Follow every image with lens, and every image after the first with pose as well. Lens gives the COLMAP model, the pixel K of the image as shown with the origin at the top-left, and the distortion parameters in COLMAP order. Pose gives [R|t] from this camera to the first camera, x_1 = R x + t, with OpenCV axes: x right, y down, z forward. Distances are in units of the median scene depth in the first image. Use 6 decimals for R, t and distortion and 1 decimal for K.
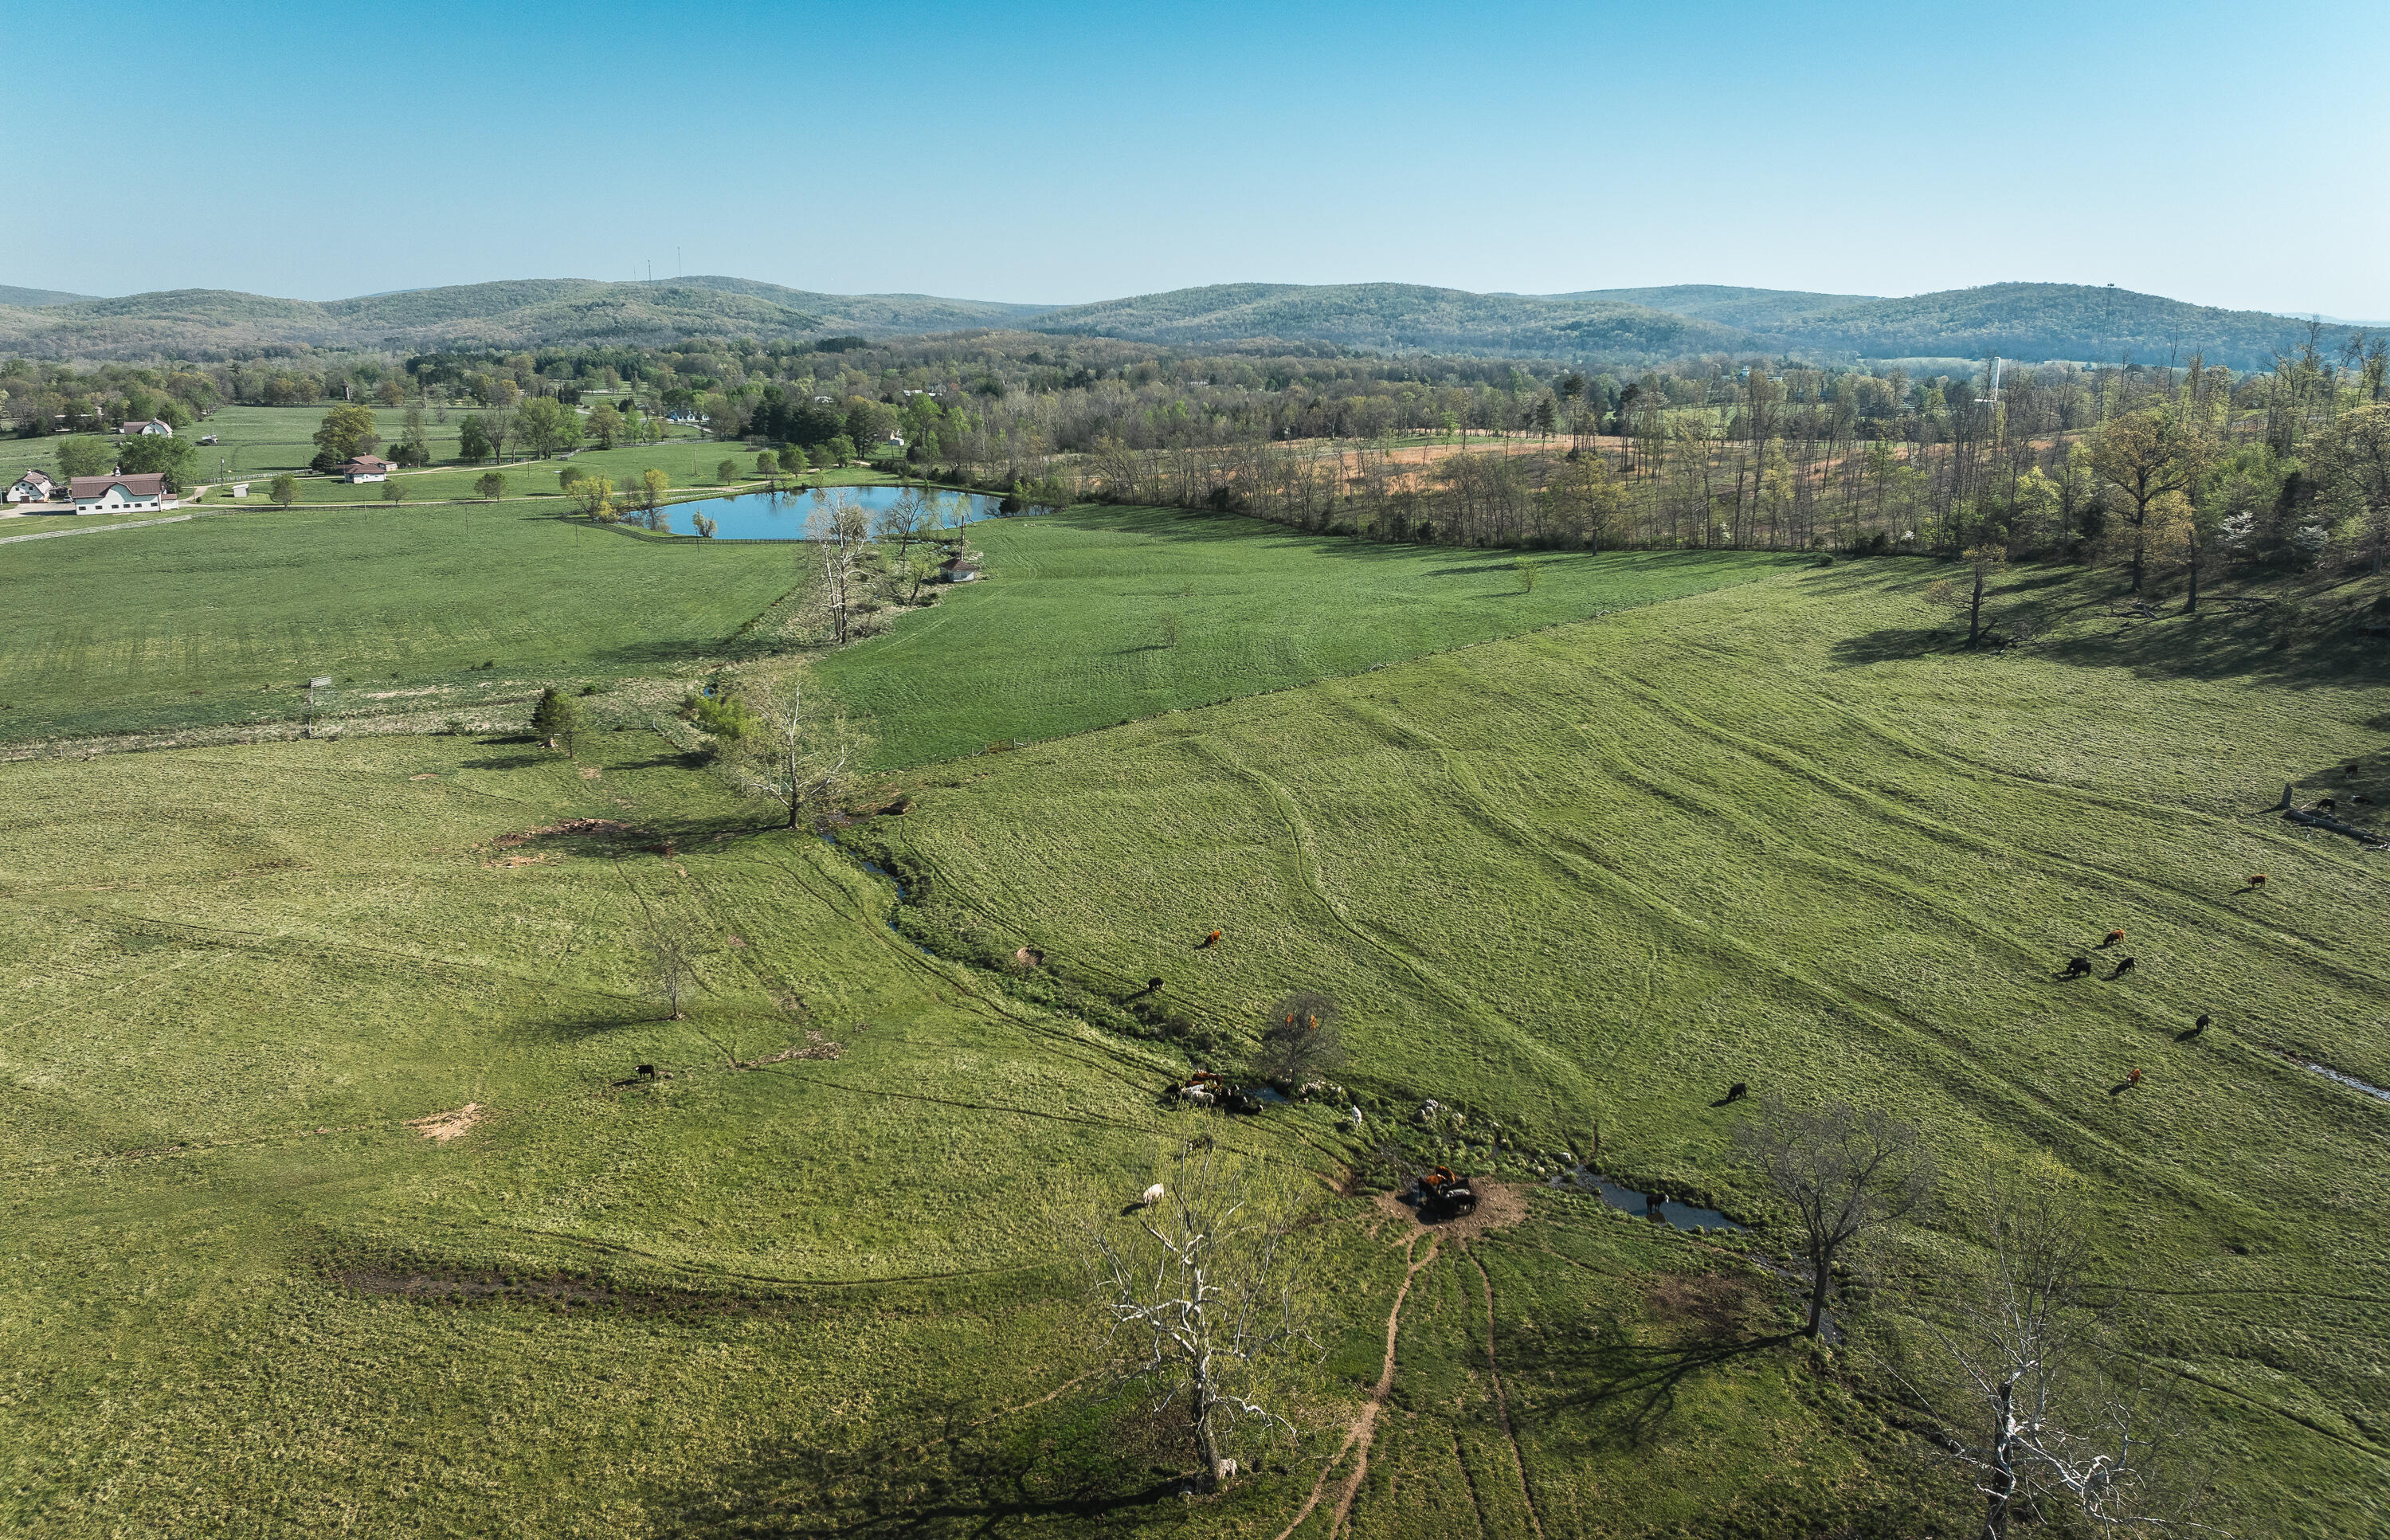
lens RADIAL K [[1695.8, 0, 1196.5], [0, 1695.8, 639.3], [0, 0, 1]] dist [-0.064342, 0.035000]
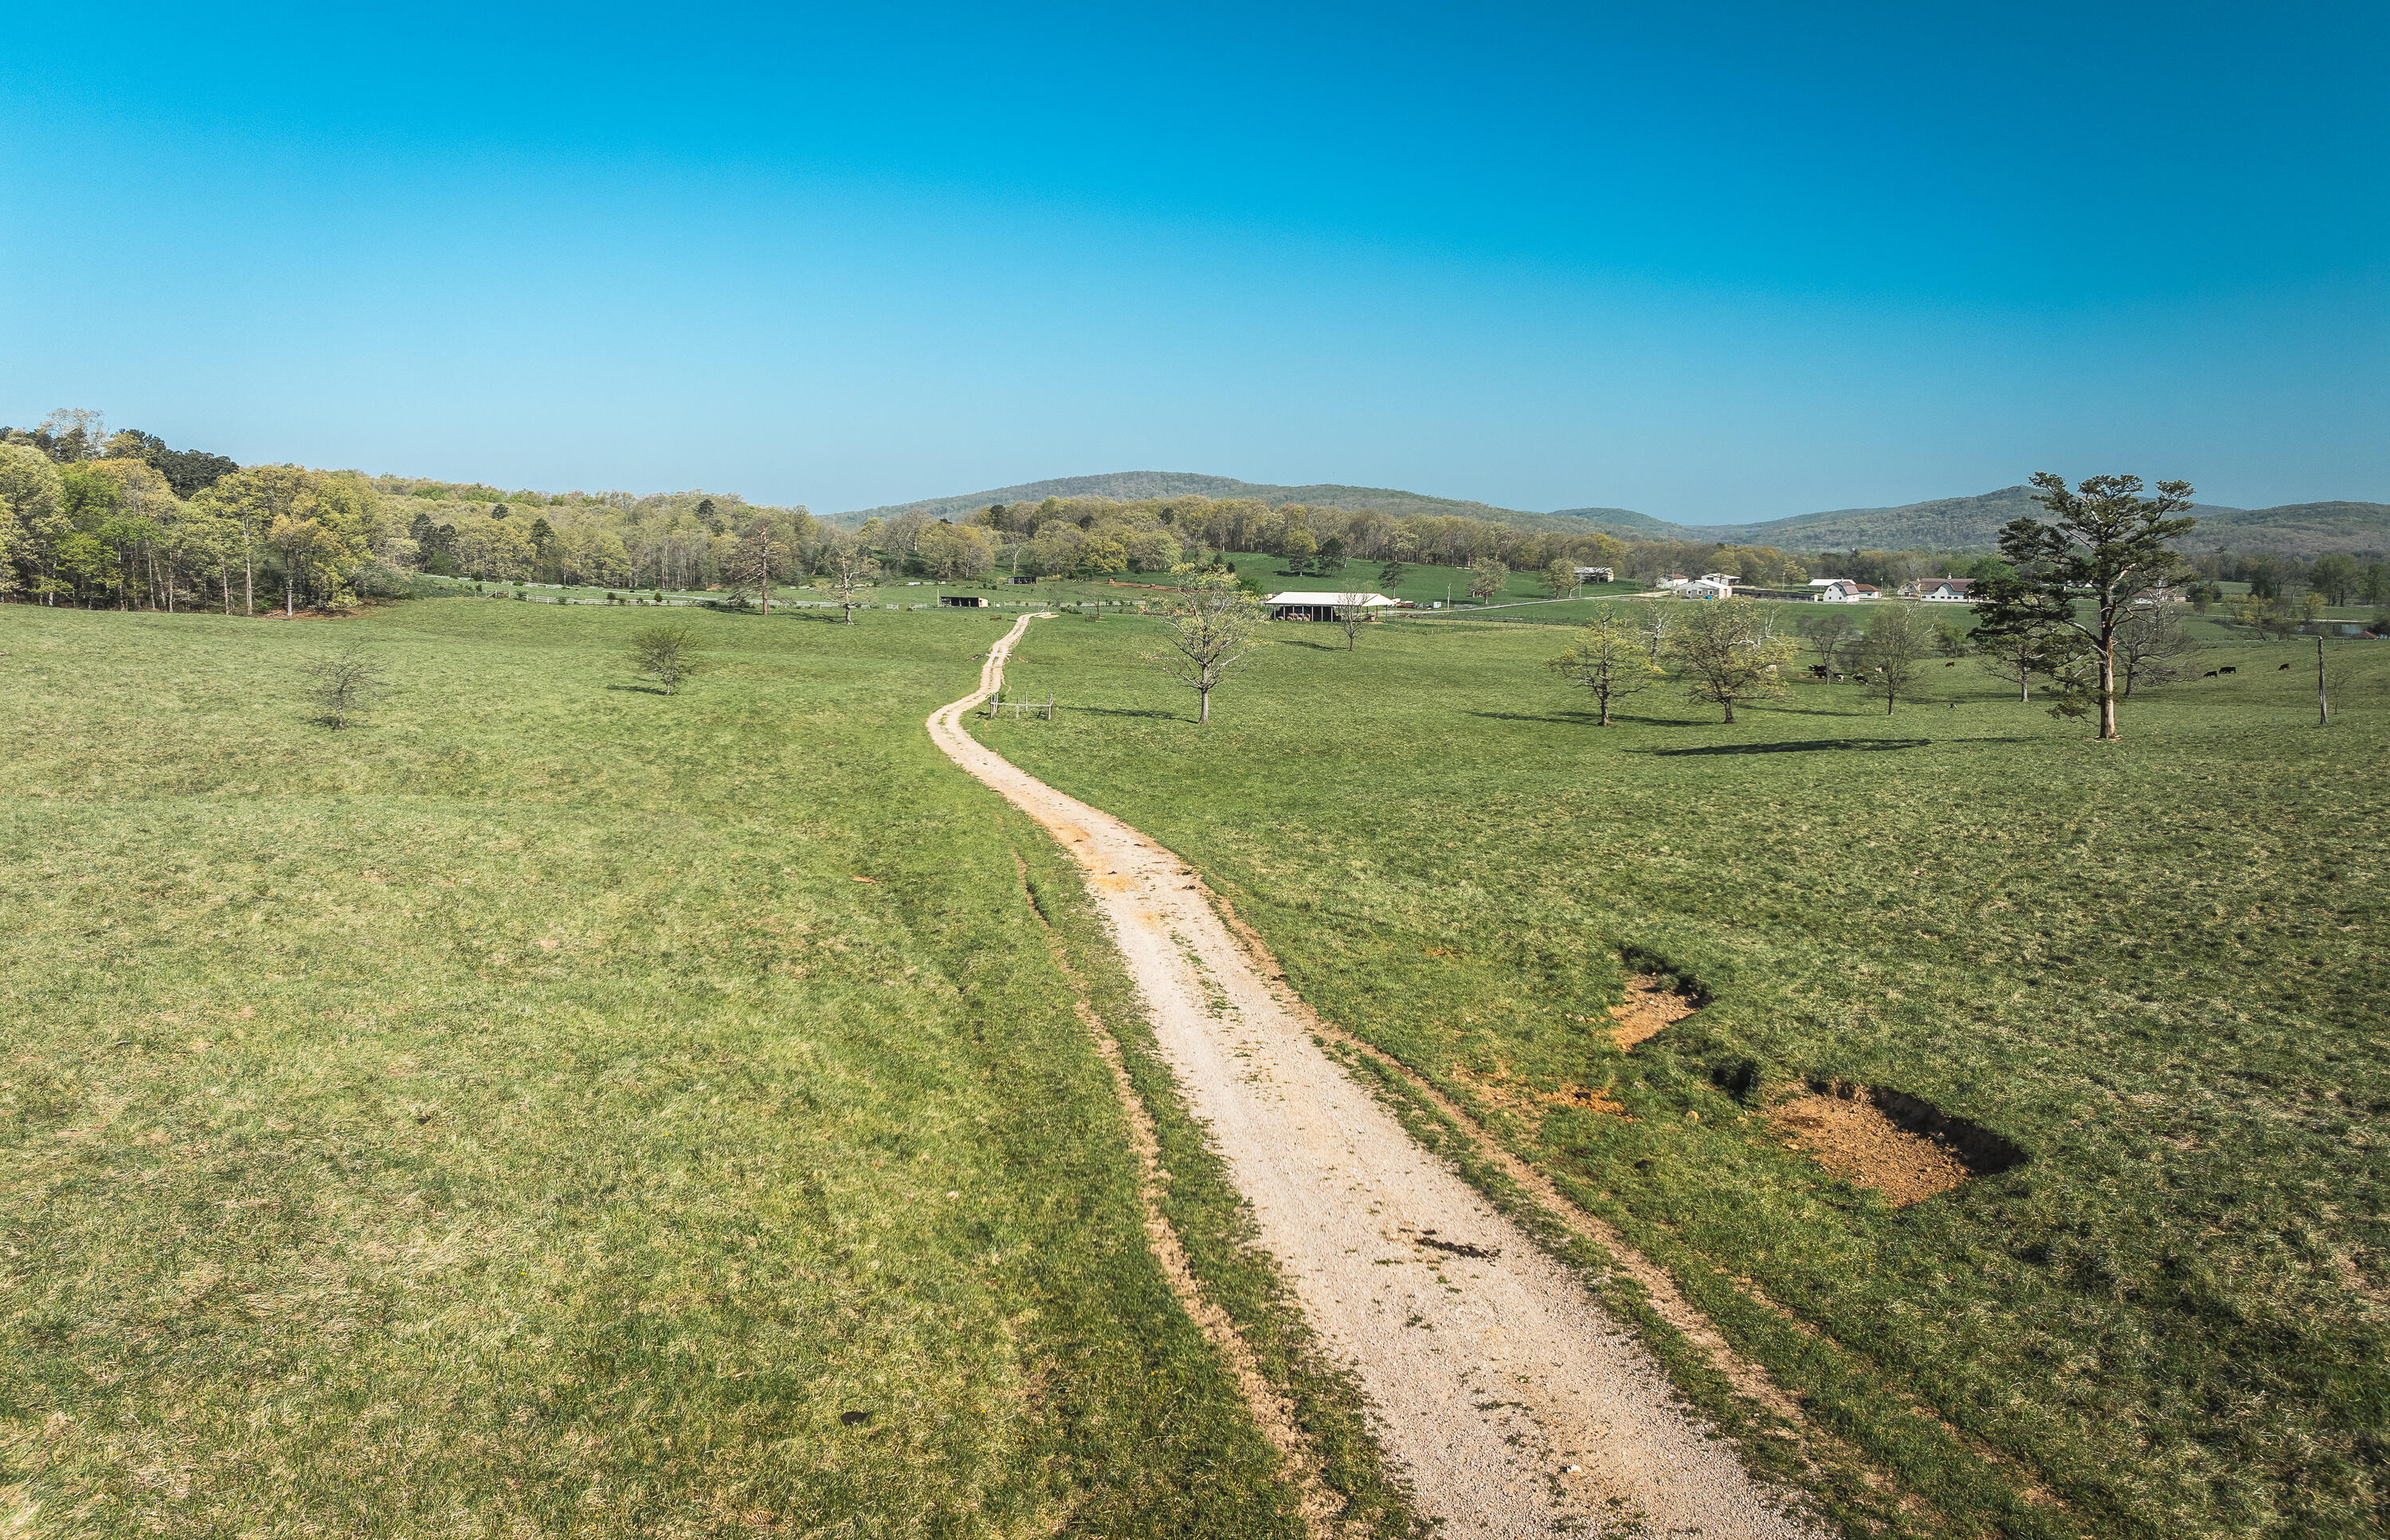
lens RADIAL K [[1652.4, 0, 1195.0], [0, 1652.4, 770.0], [0, 0, 1]] dist [-0.041115, 0.001505]
pose [[0.391159, 0.126921, -0.911530, 0.474652], [-0.171759, 0.983111, 0.063182, 0.097254], [0.904154, 0.131849, 0.406352, -0.236795]]
